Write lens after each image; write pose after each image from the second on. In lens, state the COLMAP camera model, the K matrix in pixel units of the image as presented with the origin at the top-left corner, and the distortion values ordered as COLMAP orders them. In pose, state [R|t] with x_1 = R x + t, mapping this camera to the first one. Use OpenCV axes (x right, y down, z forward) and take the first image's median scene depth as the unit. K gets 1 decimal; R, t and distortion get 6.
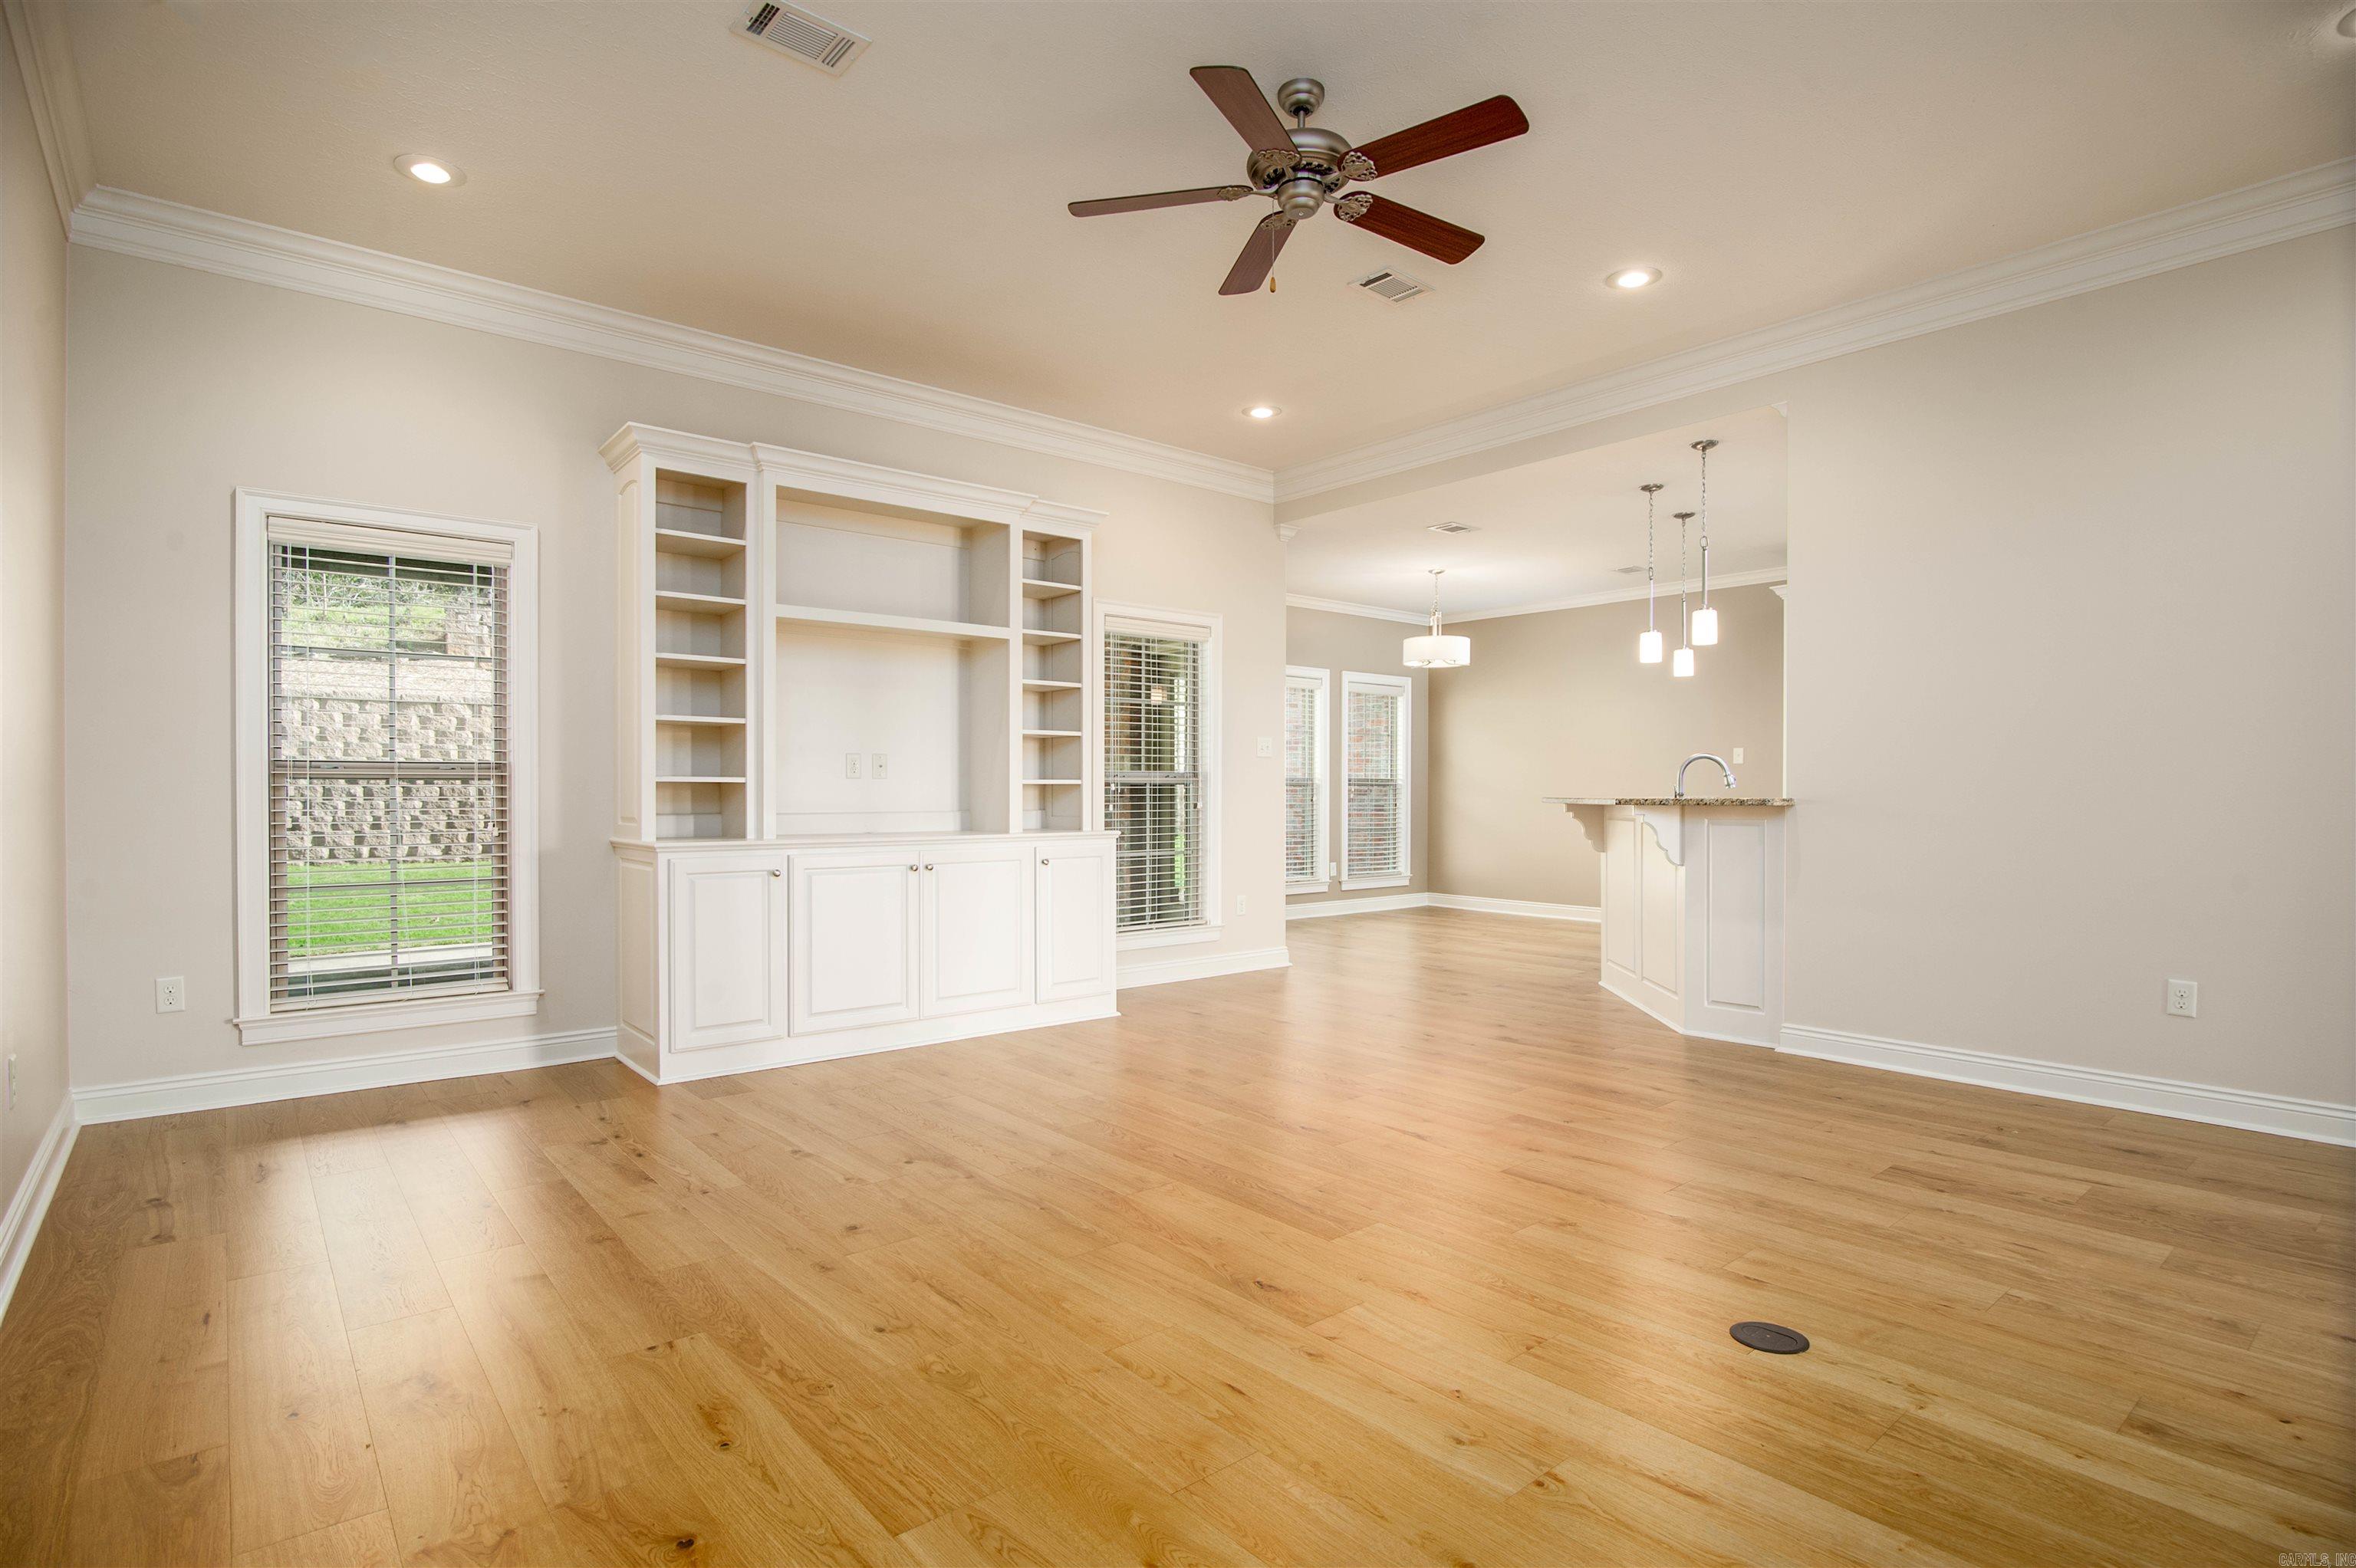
lens RADIAL K [[1145.4, 0, 1169.5], [0, 1145.4, 793.0], [0, 0, 1]] dist [-0.015131, -0.000596]
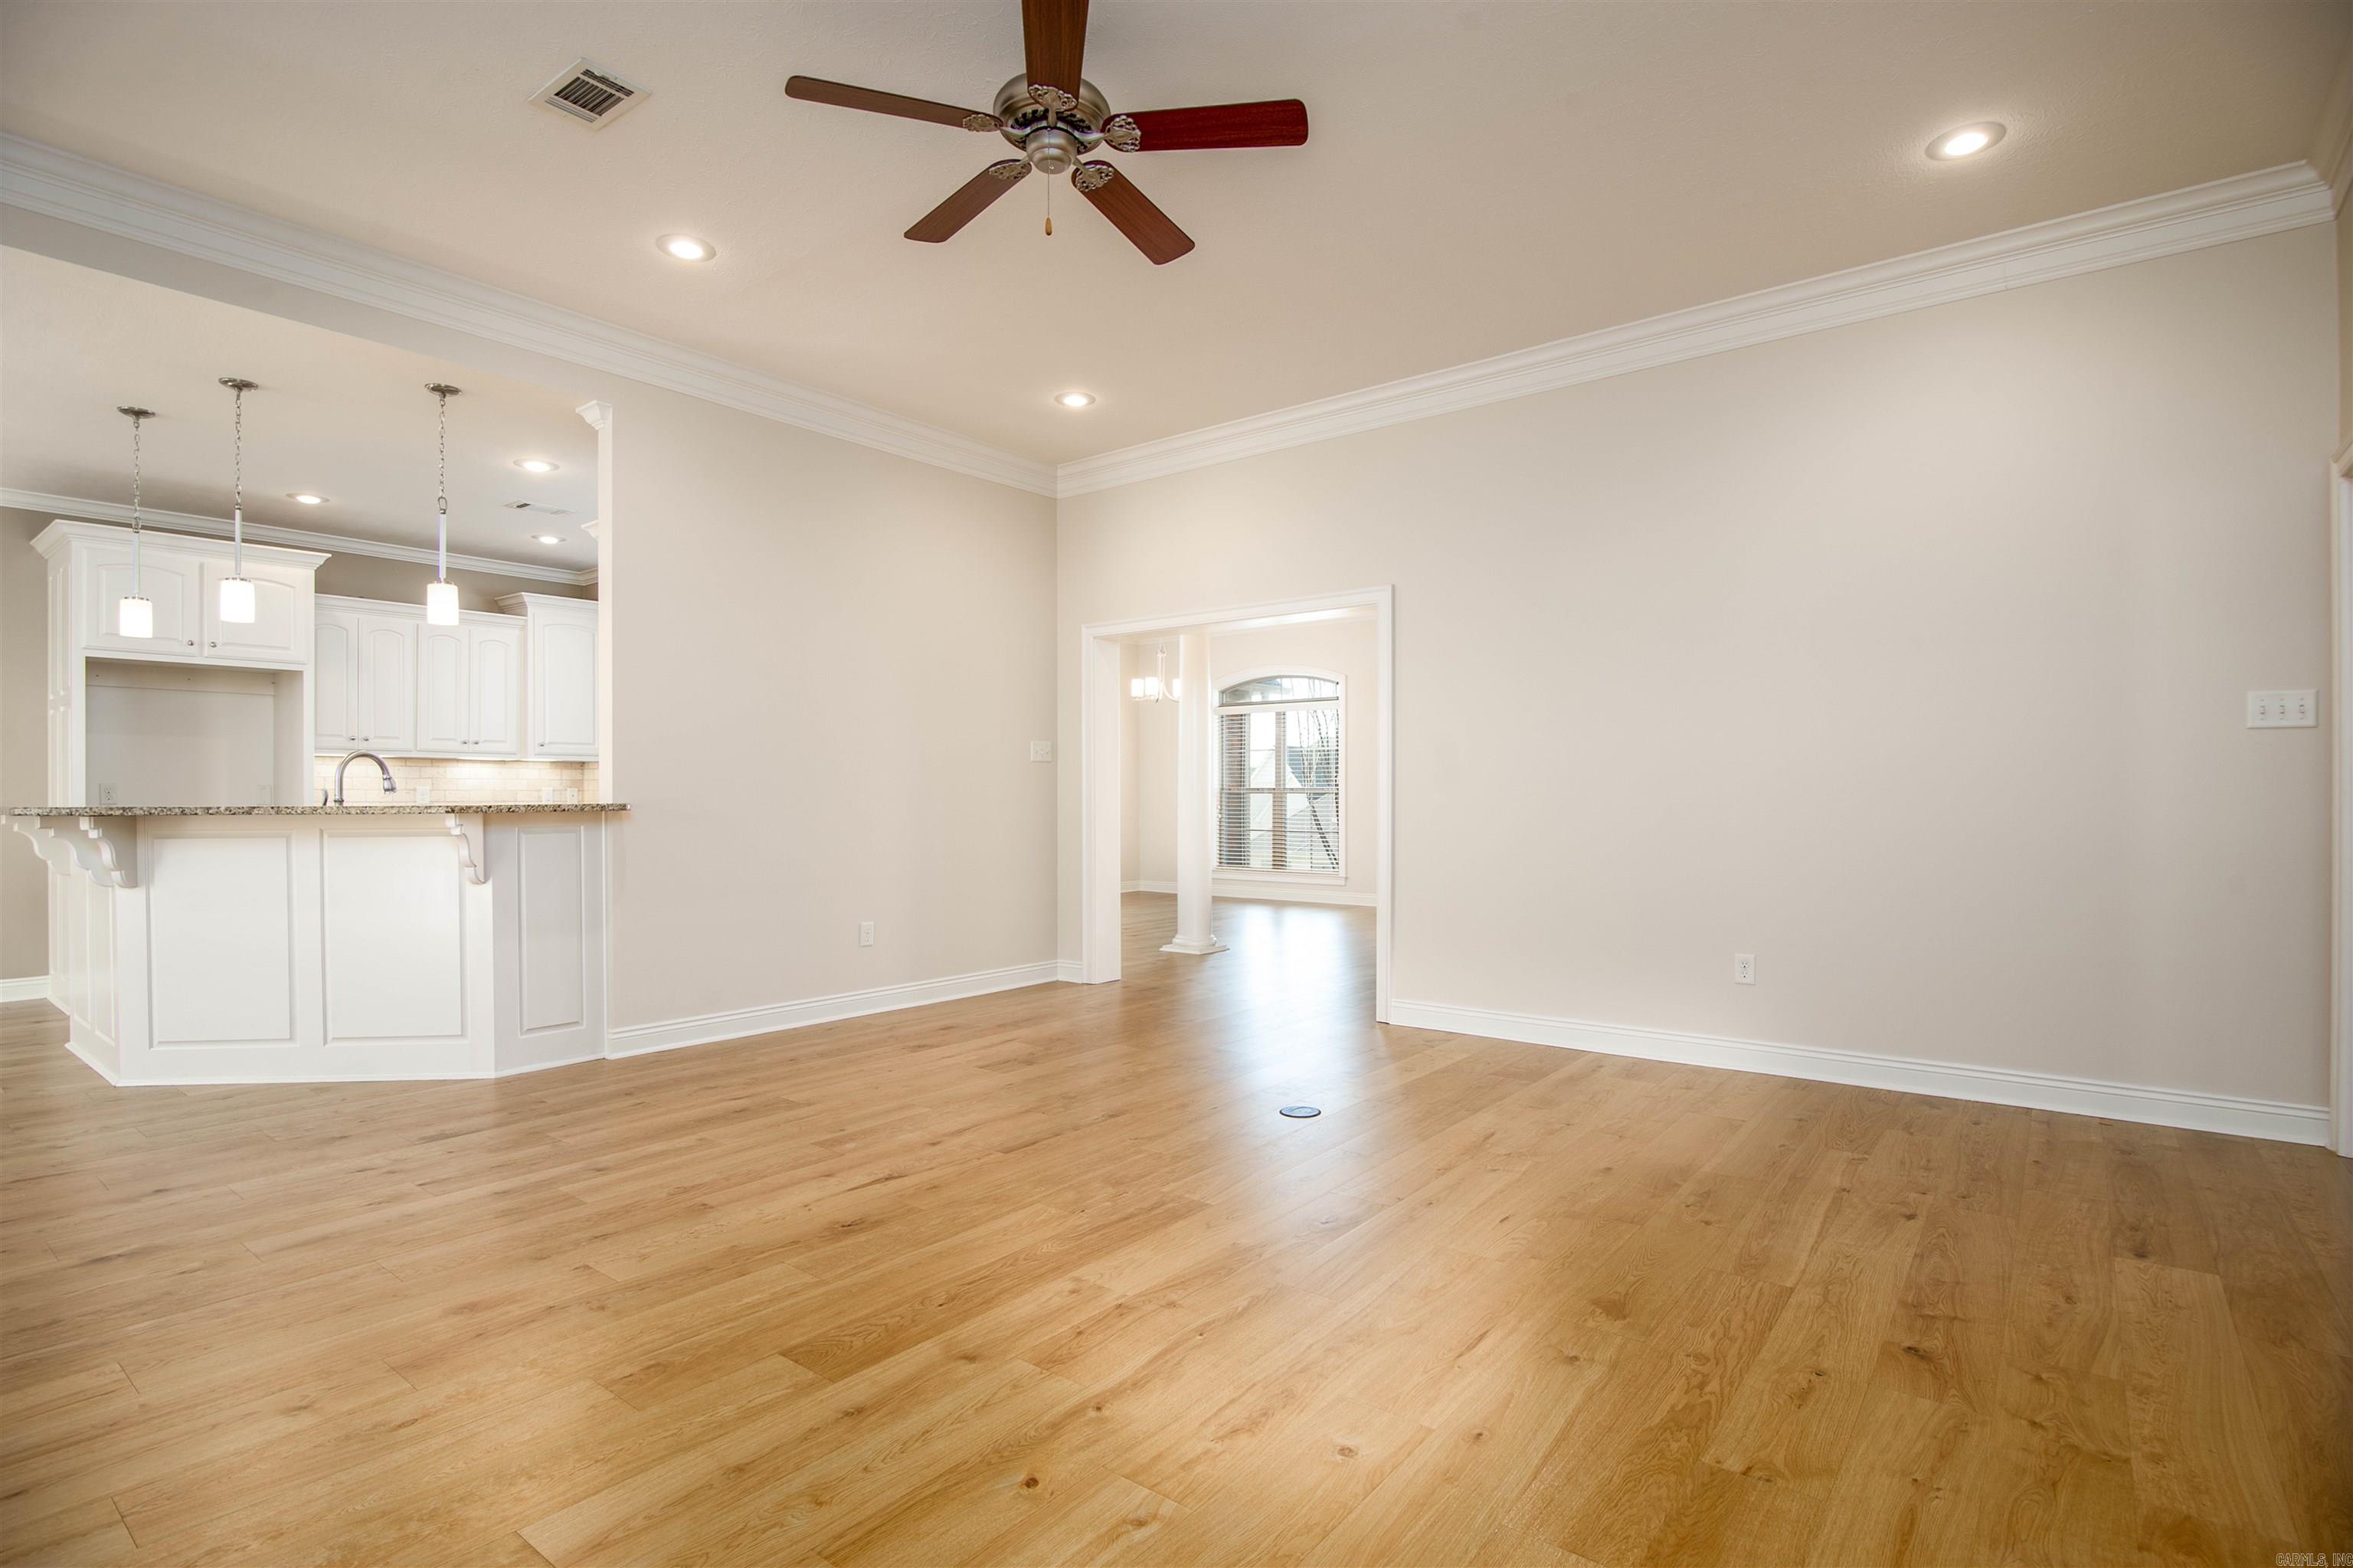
lens RADIAL K [[1144.1, 0, 1168.0], [0, 1144.1, 792.9], [0, 0, 1]] dist [-0.015131, -0.000596]
pose [[-0.197397, 0.003280, 0.980318, -0.530695], [0.002226, 0.999993, -0.002898, -0.000169], [-0.980321, 0.001610, -0.197403, 0.719912]]
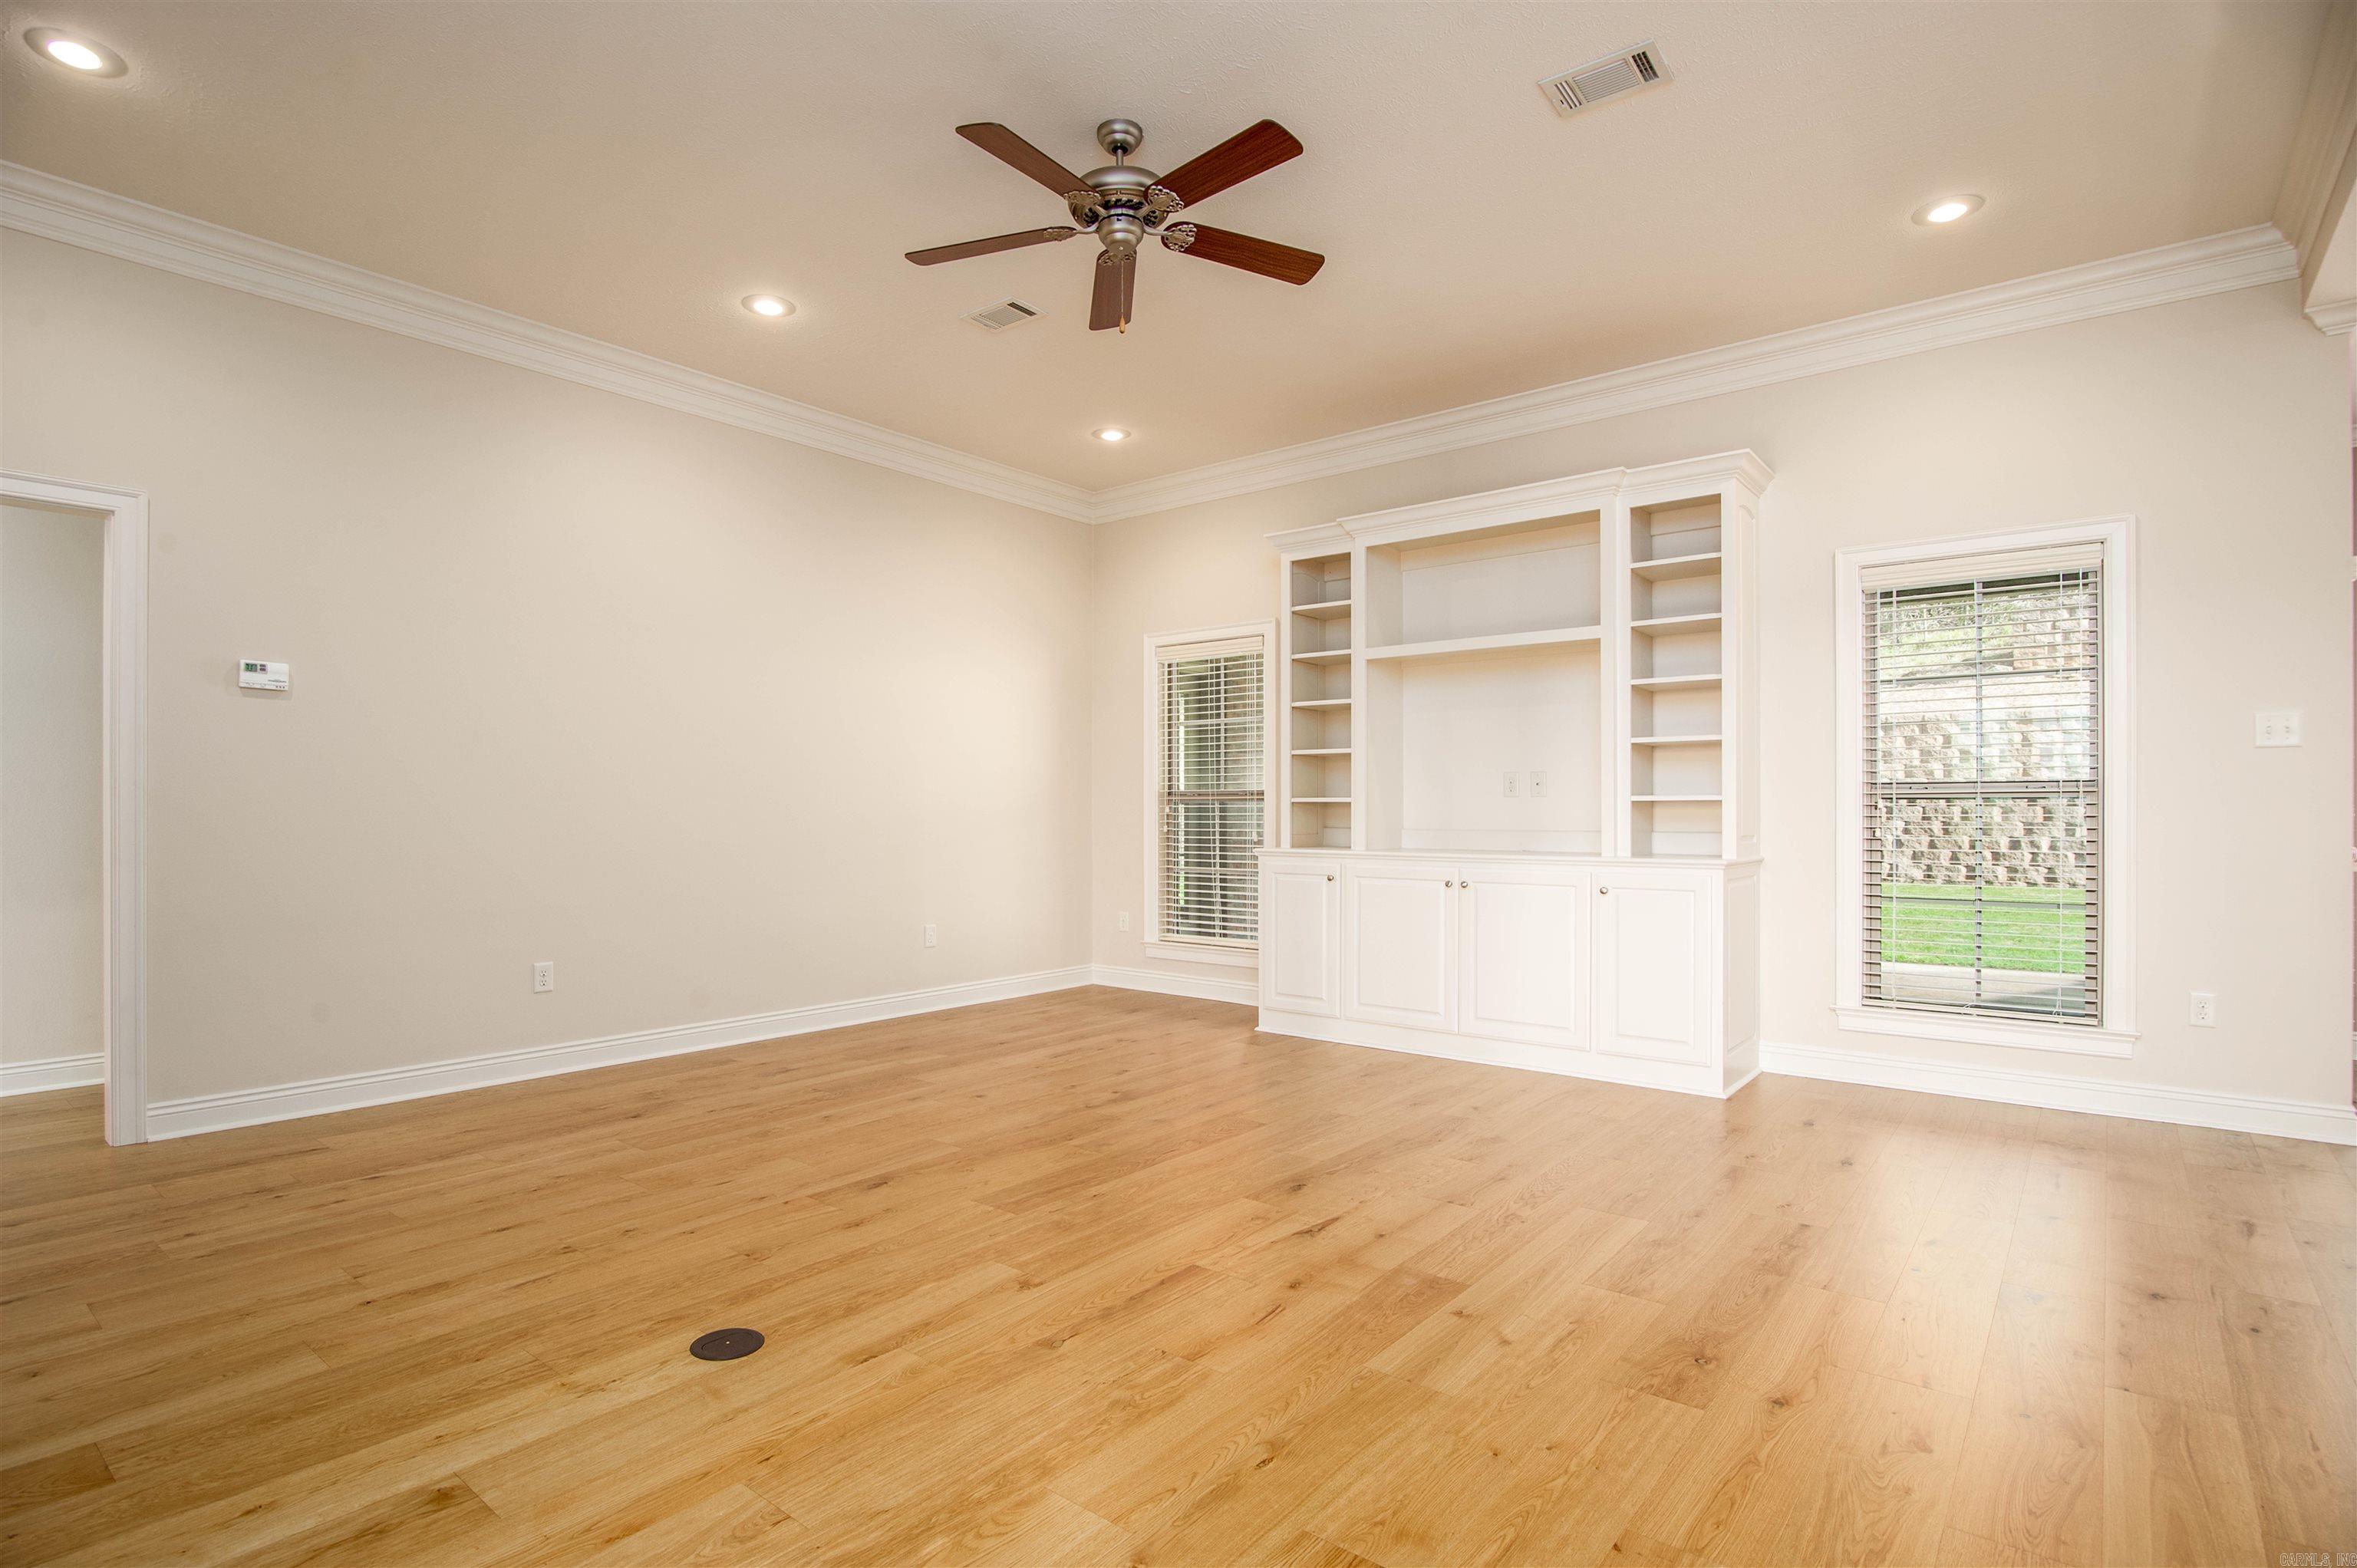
lens RADIAL K [[1168.3, 0, 1174.8], [0, 1168.3, 811.8], [0, 0, 1]] dist [-0.023252, 0.000673]
pose [[0.195392, 0.000028, -0.980725, 0.757938], [-0.001423, 0.999999, -0.000255, 0.001473], [0.980724, 0.001445, 0.195392, 0.556174]]
